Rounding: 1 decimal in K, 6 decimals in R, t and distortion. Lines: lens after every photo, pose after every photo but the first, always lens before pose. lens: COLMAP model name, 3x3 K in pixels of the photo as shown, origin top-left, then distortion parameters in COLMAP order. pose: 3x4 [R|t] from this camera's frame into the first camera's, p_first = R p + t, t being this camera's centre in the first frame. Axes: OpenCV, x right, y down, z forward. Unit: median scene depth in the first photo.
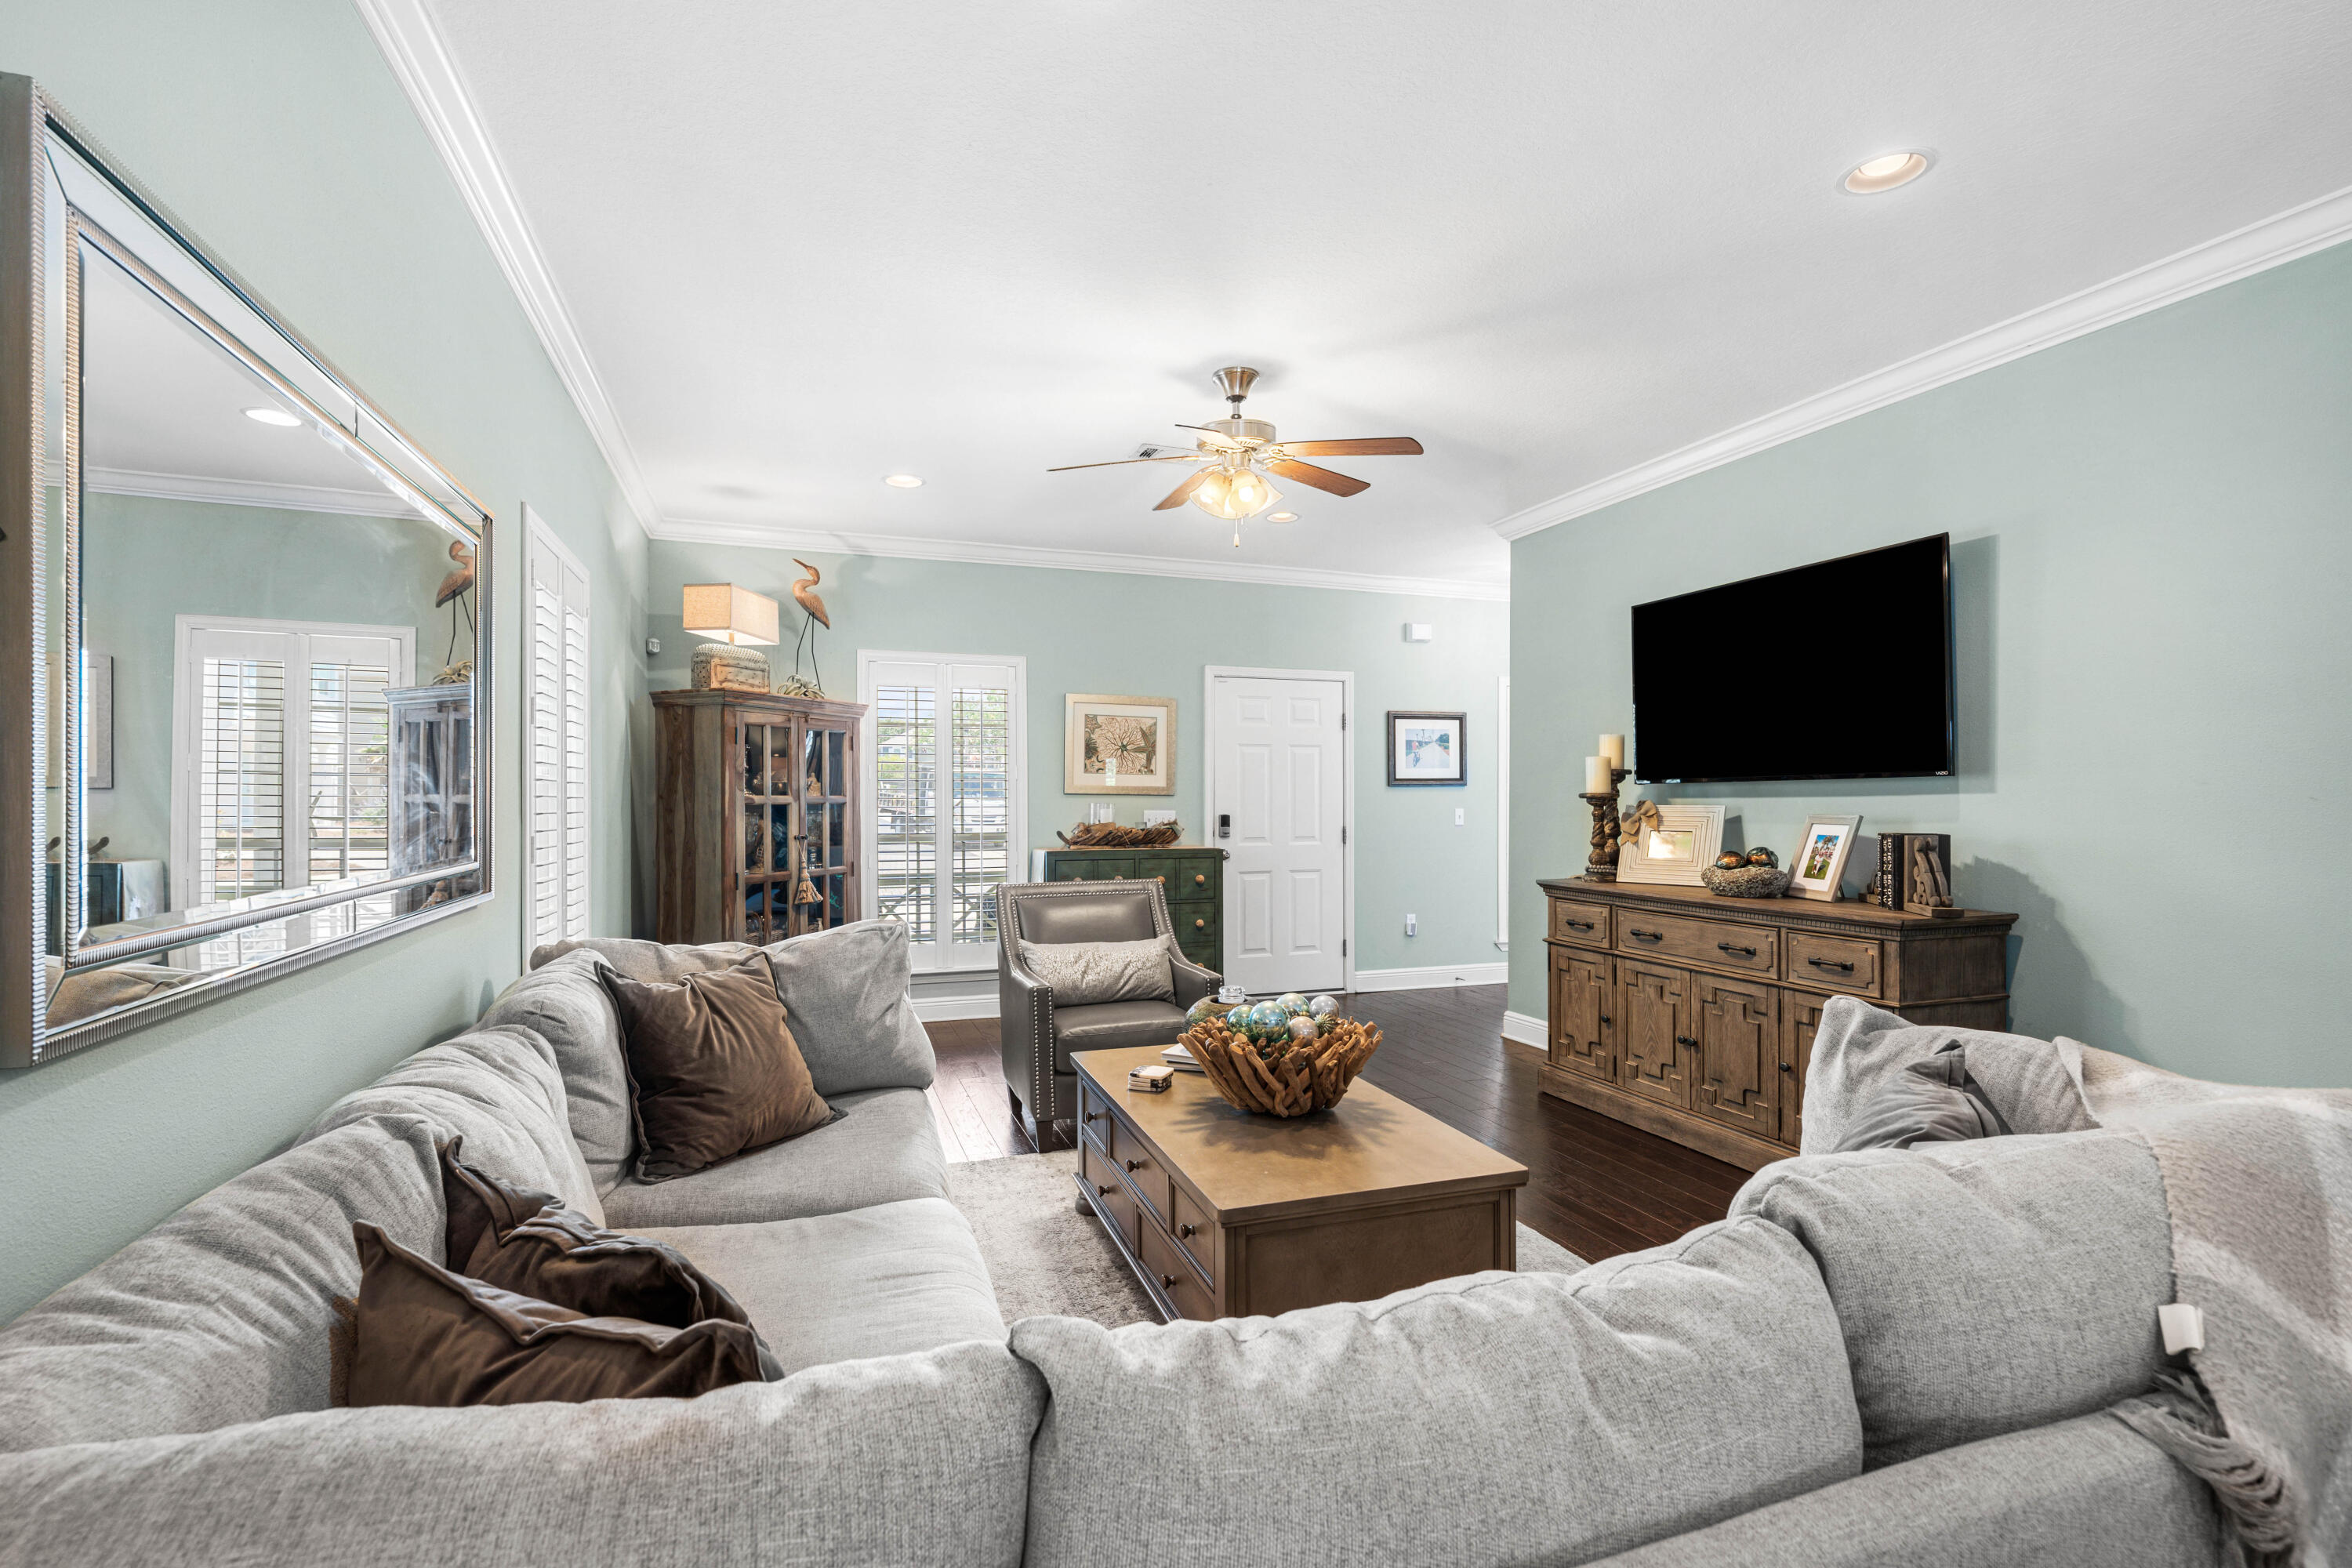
lens RADIAL K [[1075.3, 0, 1176.0], [0, 1075.3, 784.0], [0, 0, 1]] dist [0.001387, 0.000105]
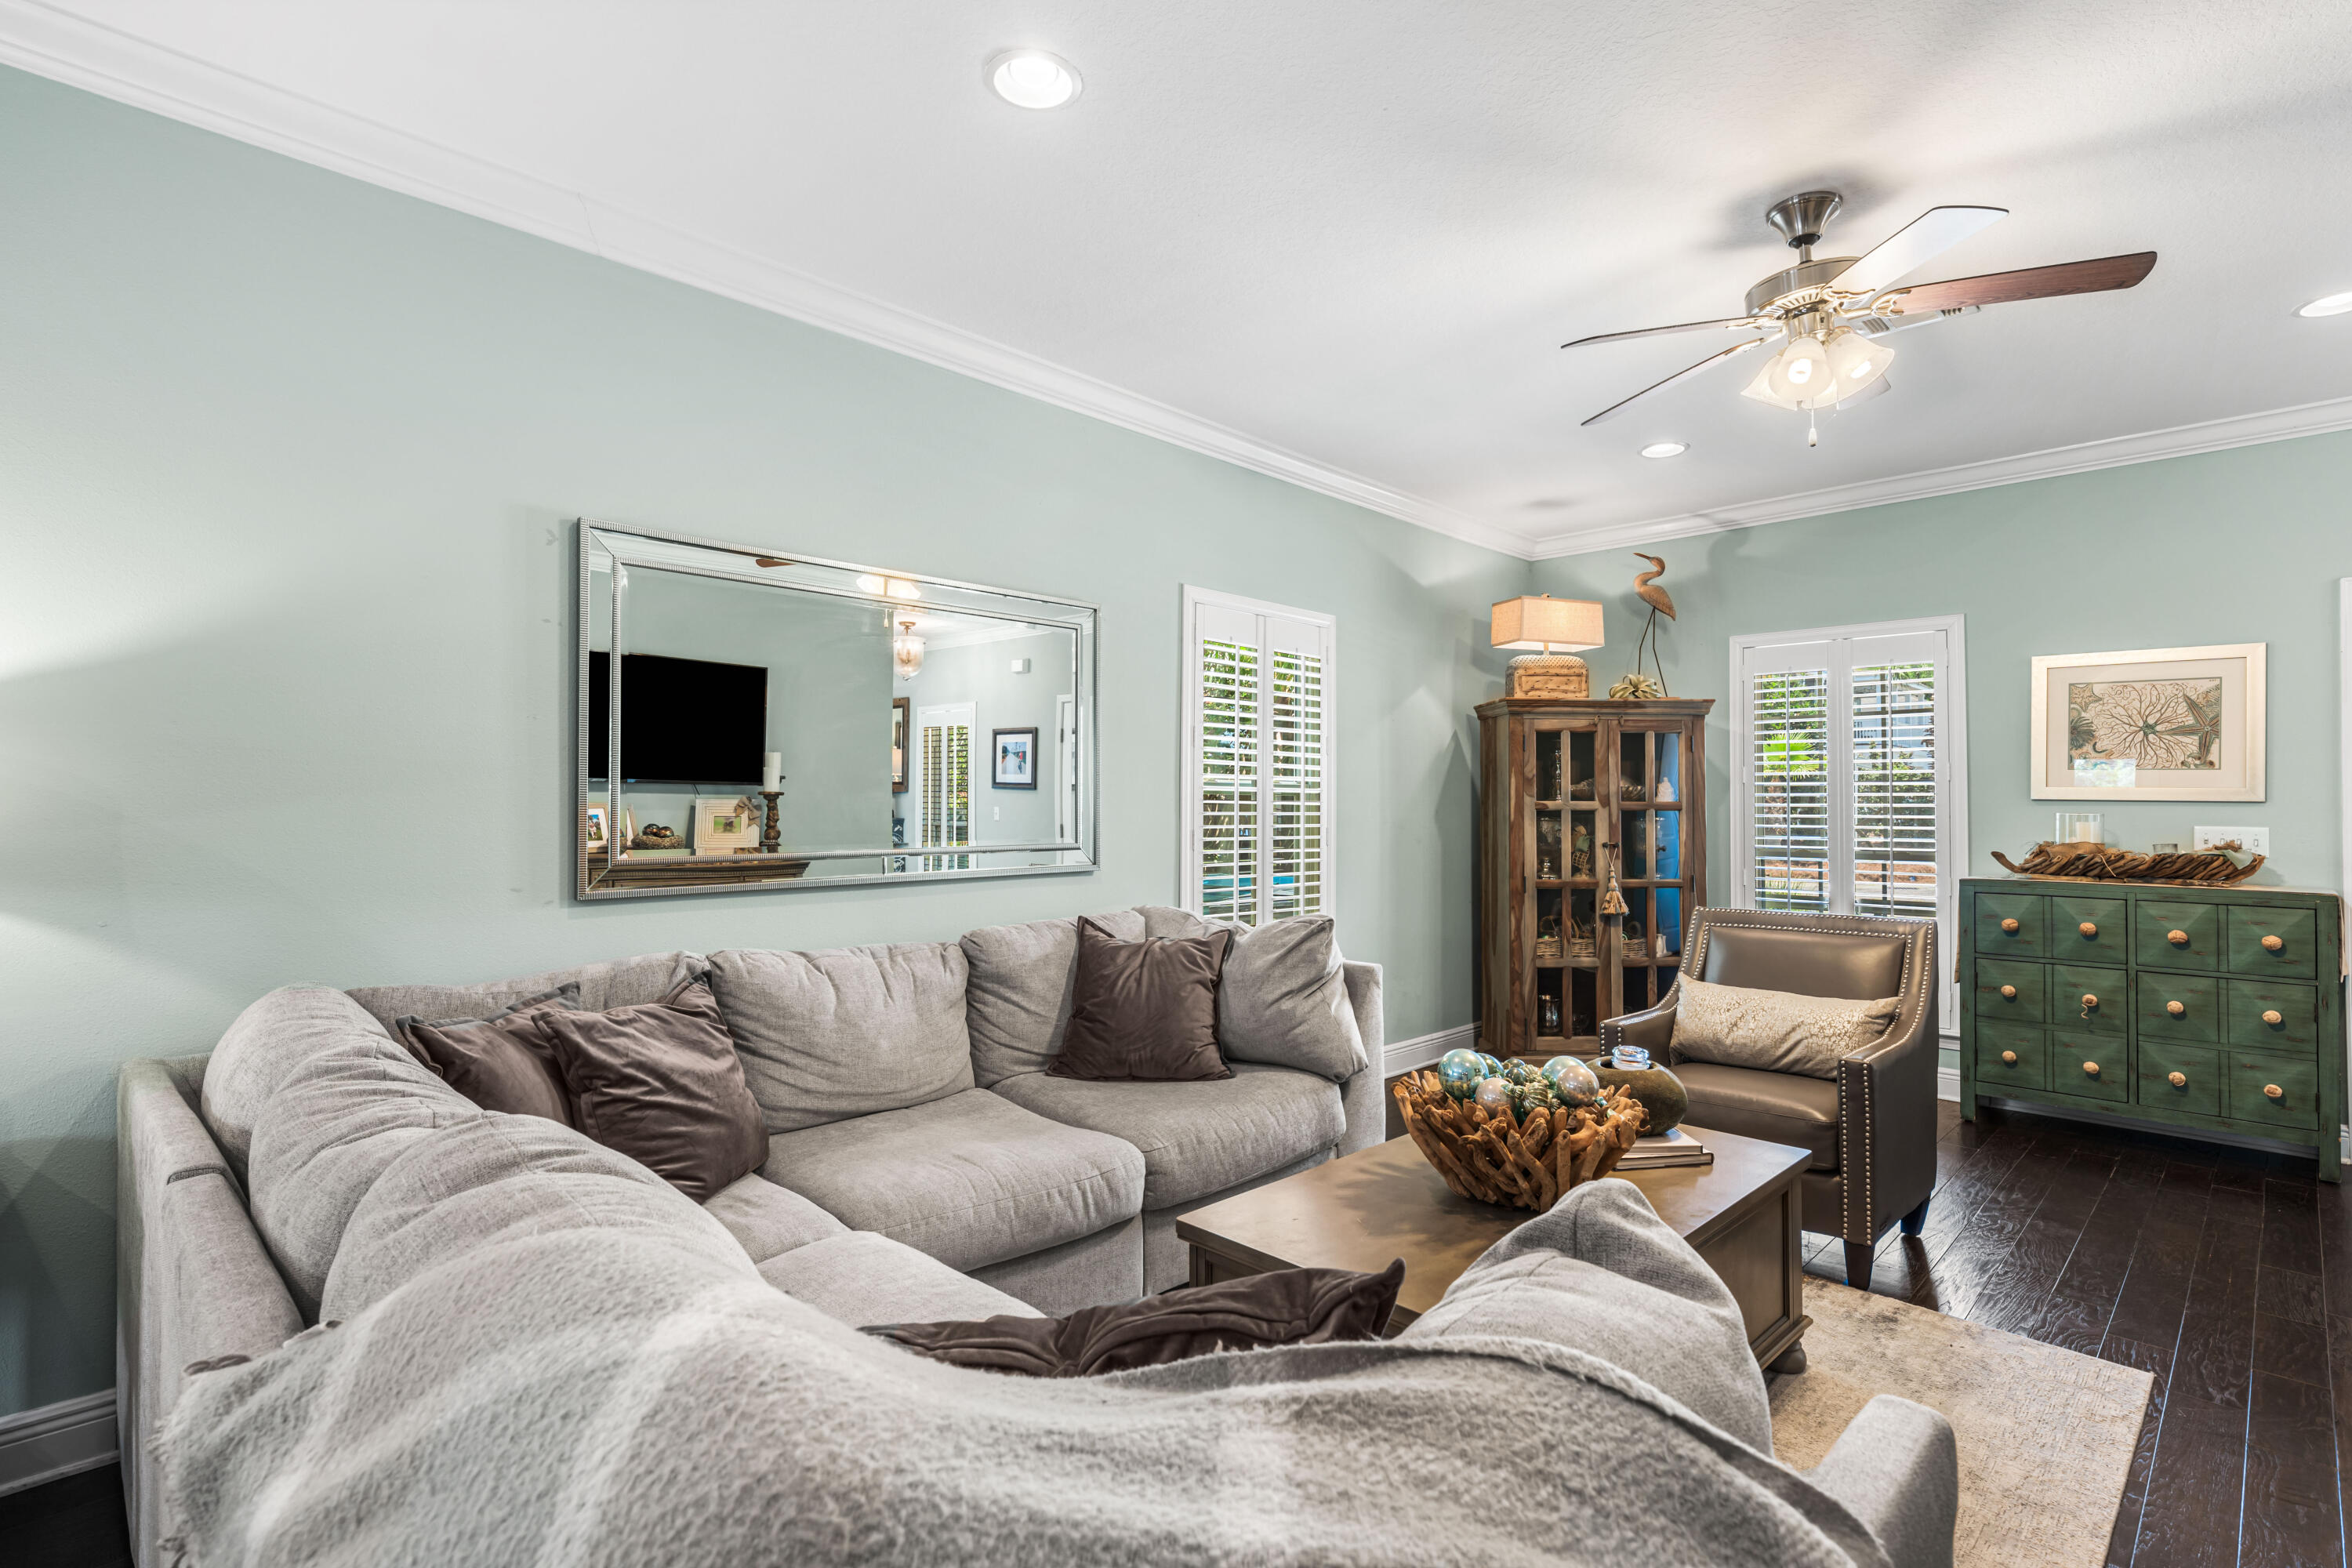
lens RADIAL K [[1108.9, 0, 1176.0], [0, 1108.9, 784.0], [0, 0, 1]] dist [0.001091, 0.000251]
pose [[0.433573, -0.013523, -0.901017, 0.375853], [0.007006, 0.999908, -0.011636, 0.004204], [0.901091, -0.001268, 0.433628, 0.219903]]
